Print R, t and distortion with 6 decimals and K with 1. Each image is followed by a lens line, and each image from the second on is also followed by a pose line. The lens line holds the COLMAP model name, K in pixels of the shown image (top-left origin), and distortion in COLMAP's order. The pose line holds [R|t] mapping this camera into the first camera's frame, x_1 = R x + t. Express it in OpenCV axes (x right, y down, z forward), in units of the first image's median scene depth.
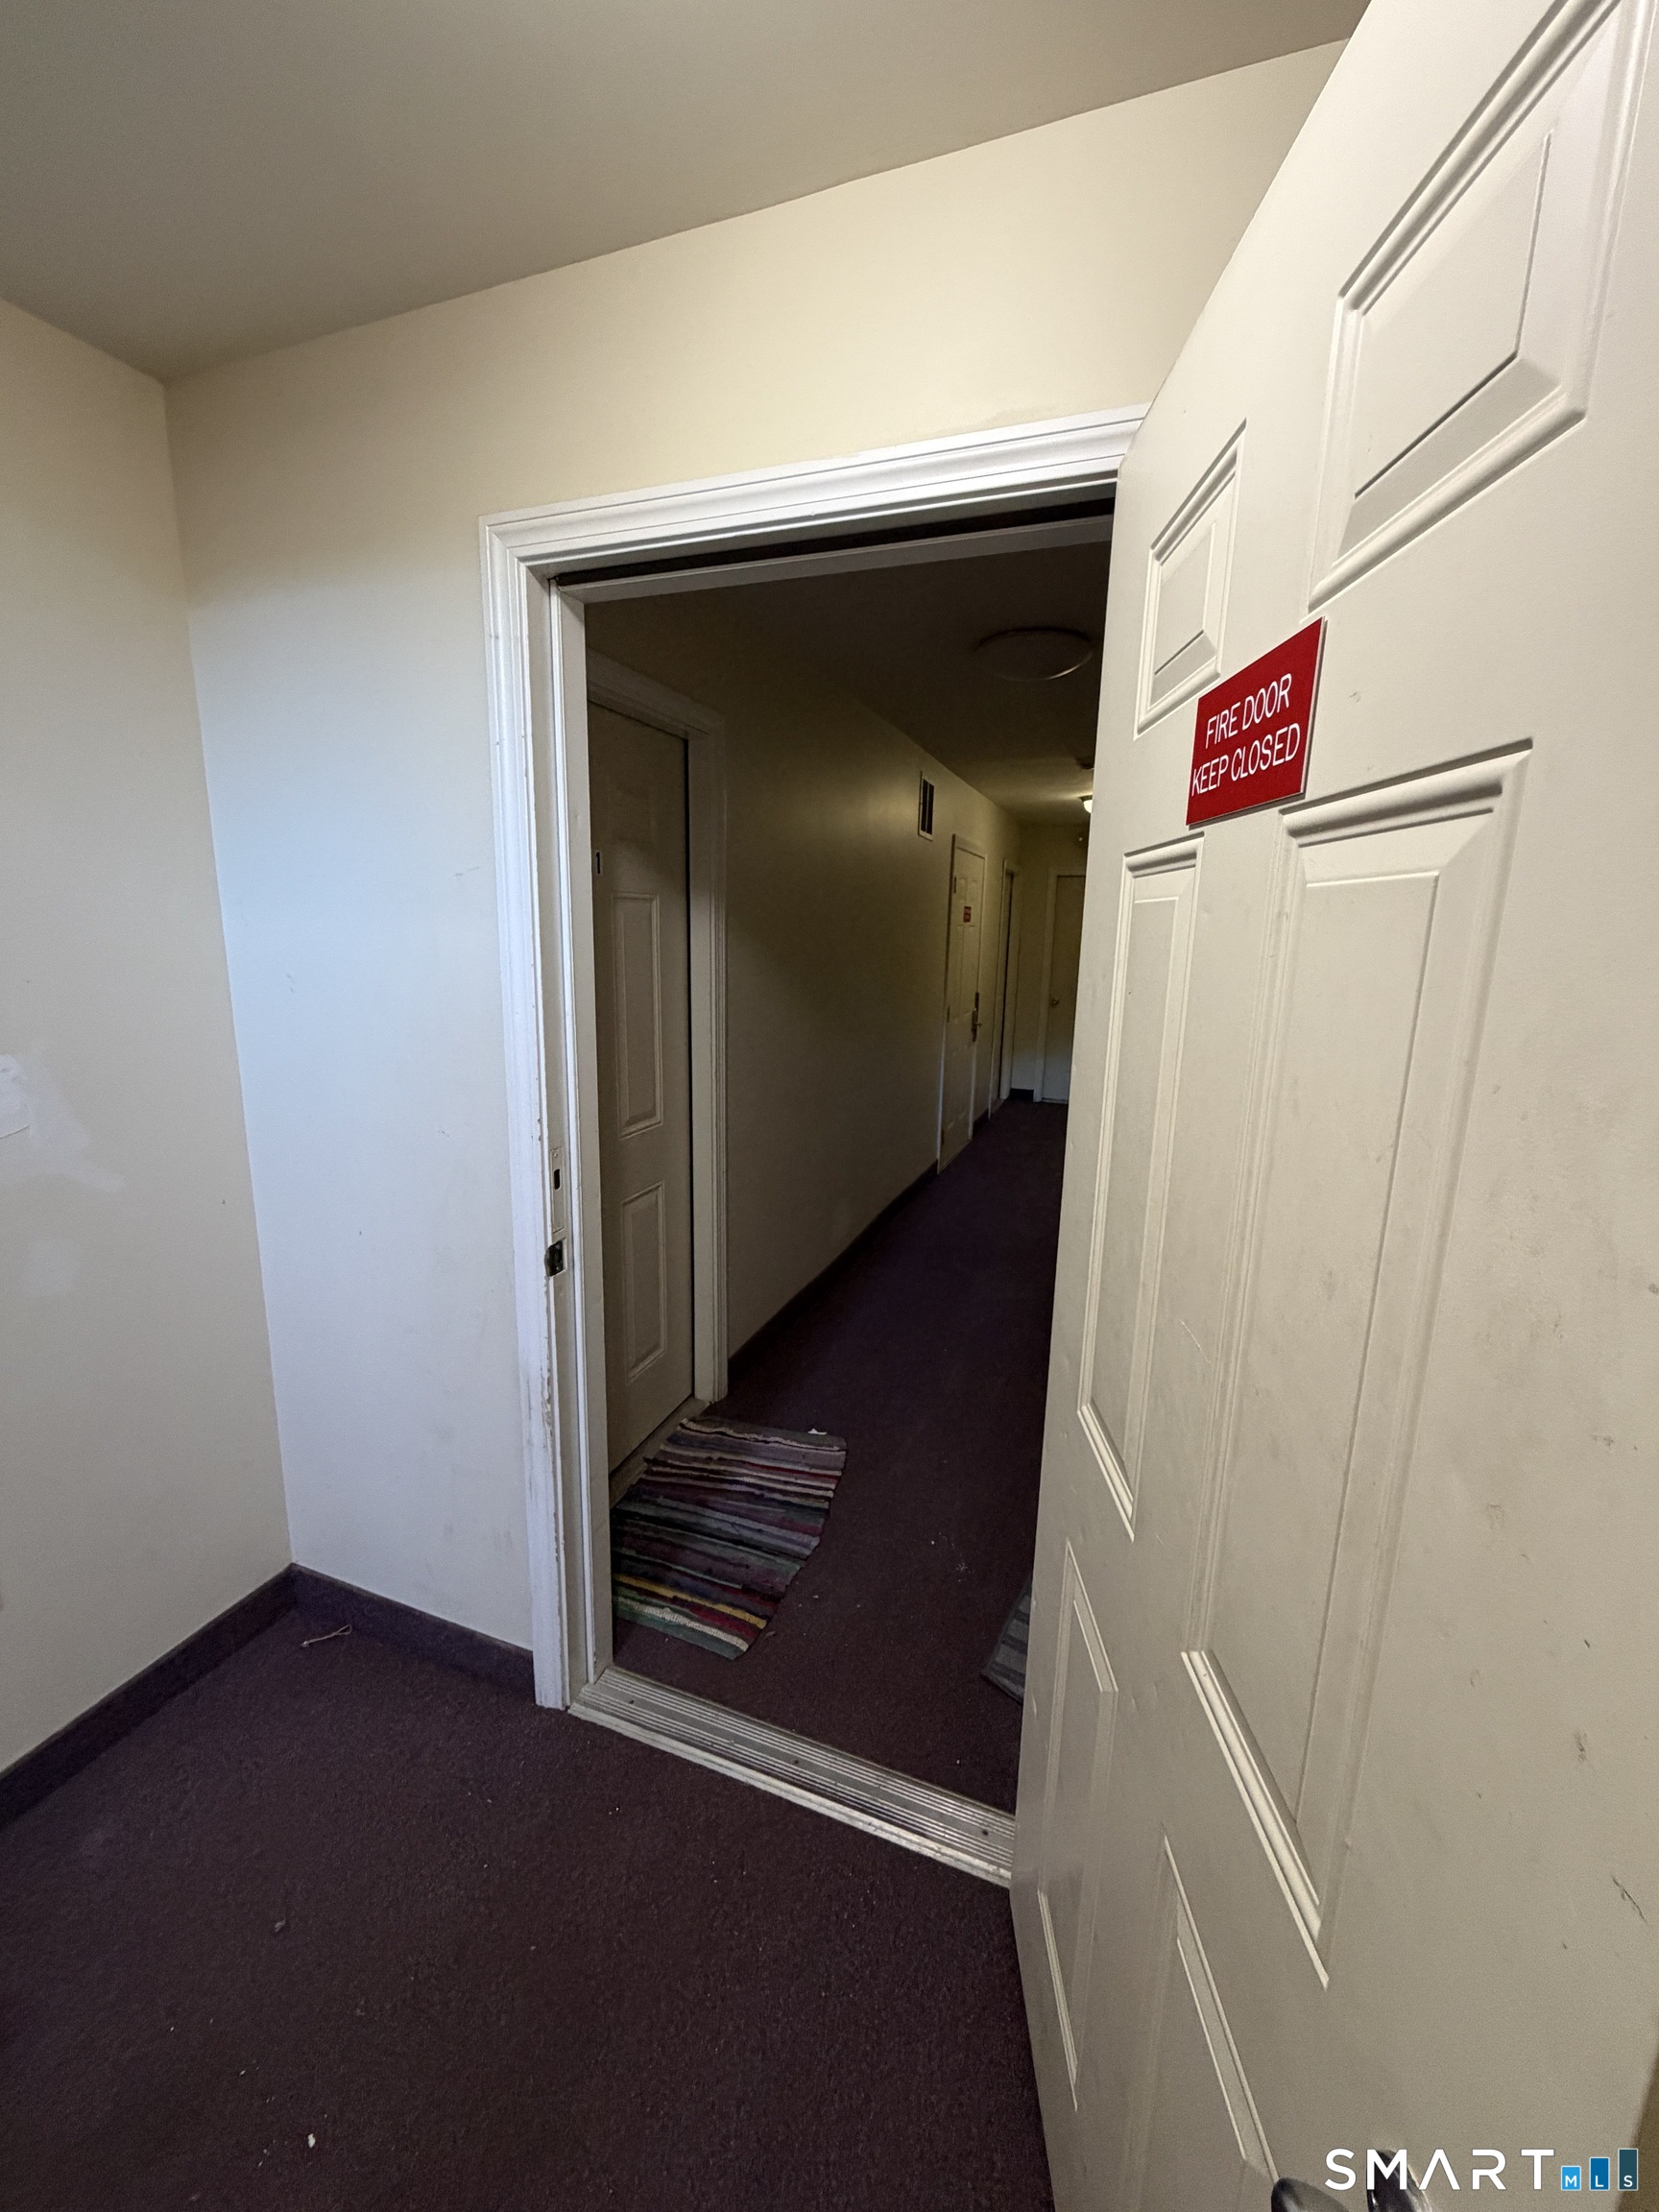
lens RADIAL K [[883.7, 0, 836.2], [0, 883.7, 1099.2], [0, 0, 1]] dist [0.001137, -0.000368]
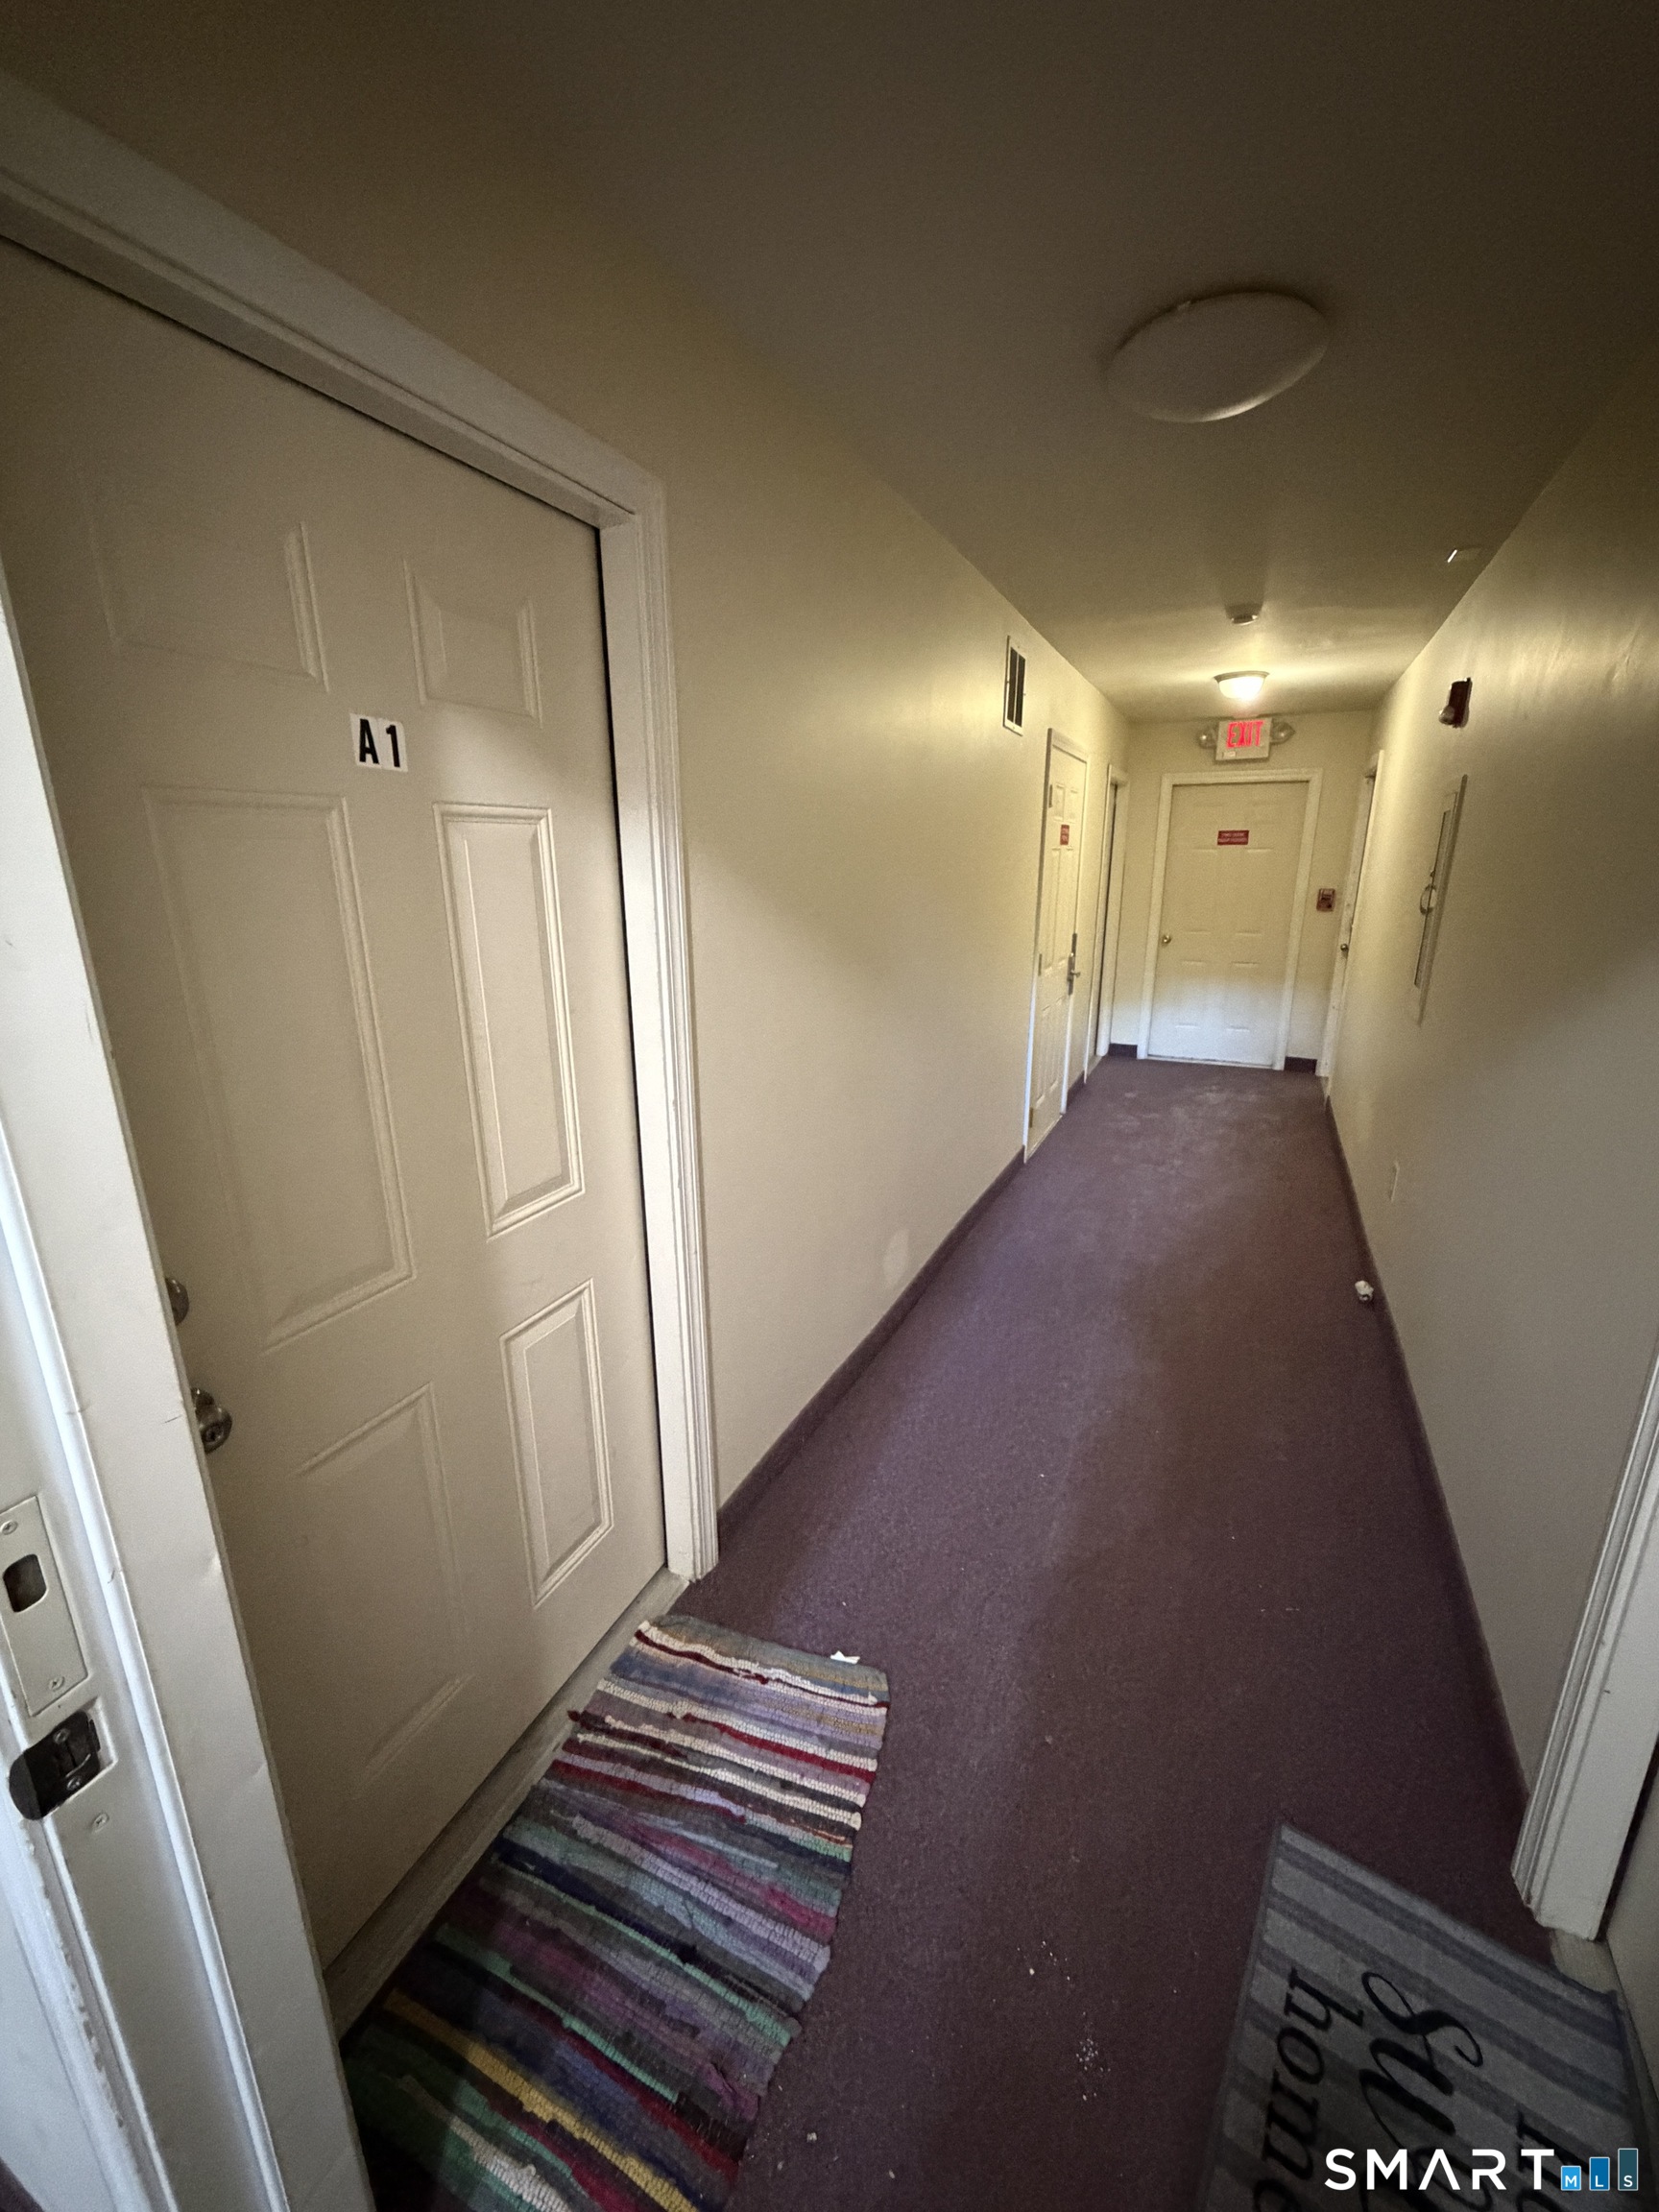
lens RADIAL K [[883.7, 0, 836.2], [0, 883.7, 1099.2], [0, 0, 1]] dist [0.001137, -0.000368]
pose [[0.996094, -0.002263, -0.088272, 0.030744], [0.008979, 0.997085, 0.075764, -0.077723], [0.087843, -0.076260, 0.993211, 0.391907]]
